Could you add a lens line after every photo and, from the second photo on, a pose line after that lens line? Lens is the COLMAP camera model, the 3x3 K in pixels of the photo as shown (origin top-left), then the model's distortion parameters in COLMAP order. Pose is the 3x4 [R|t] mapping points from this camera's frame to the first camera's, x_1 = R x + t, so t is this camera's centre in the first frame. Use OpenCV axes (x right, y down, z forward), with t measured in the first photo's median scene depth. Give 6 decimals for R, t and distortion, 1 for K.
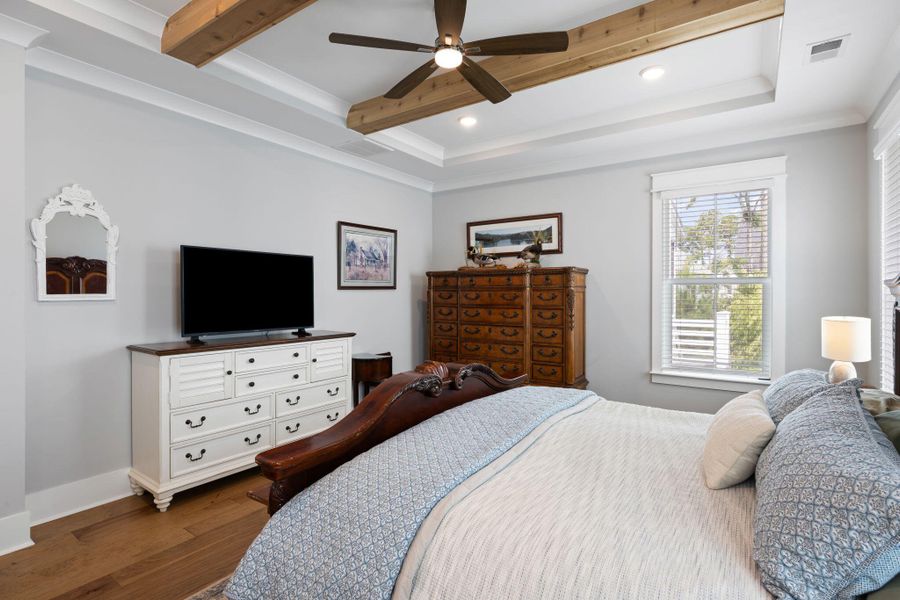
lens RADIAL K [[455.3, 0, 454.8], [0, 455.3, 302.1], [0, 0, 1]] dist [0.001482, 0.000302]
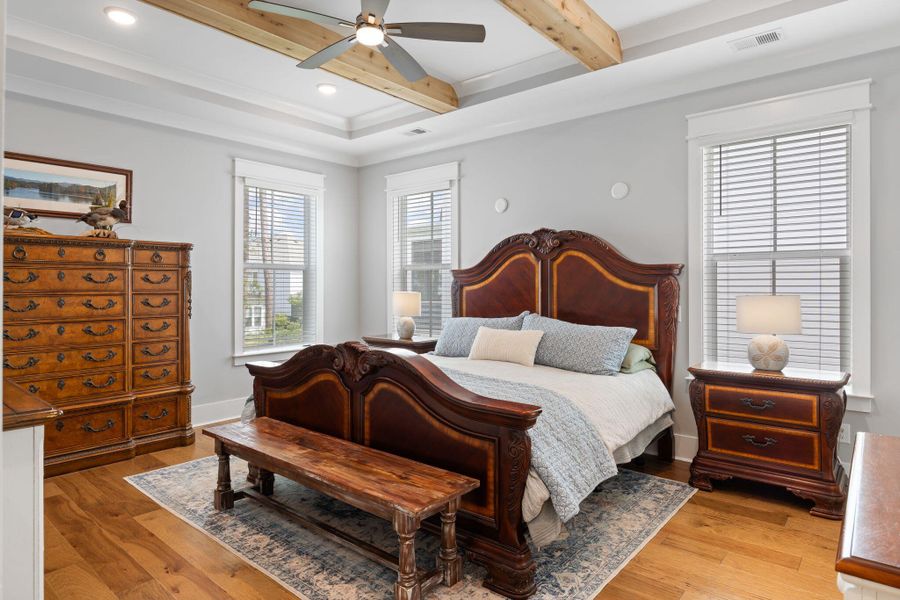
lens RADIAL K [[510.5, 0, 450.8], [0, 510.5, 283.1], [0, 0, 1]] dist [-0.002399, -0.001798]
pose [[0.122416, -0.000788, 0.992479, -0.608167], [0.009838, 0.999952, -0.000420, 0.000799], [-0.992430, 0.009816, 0.122418, 0.385474]]
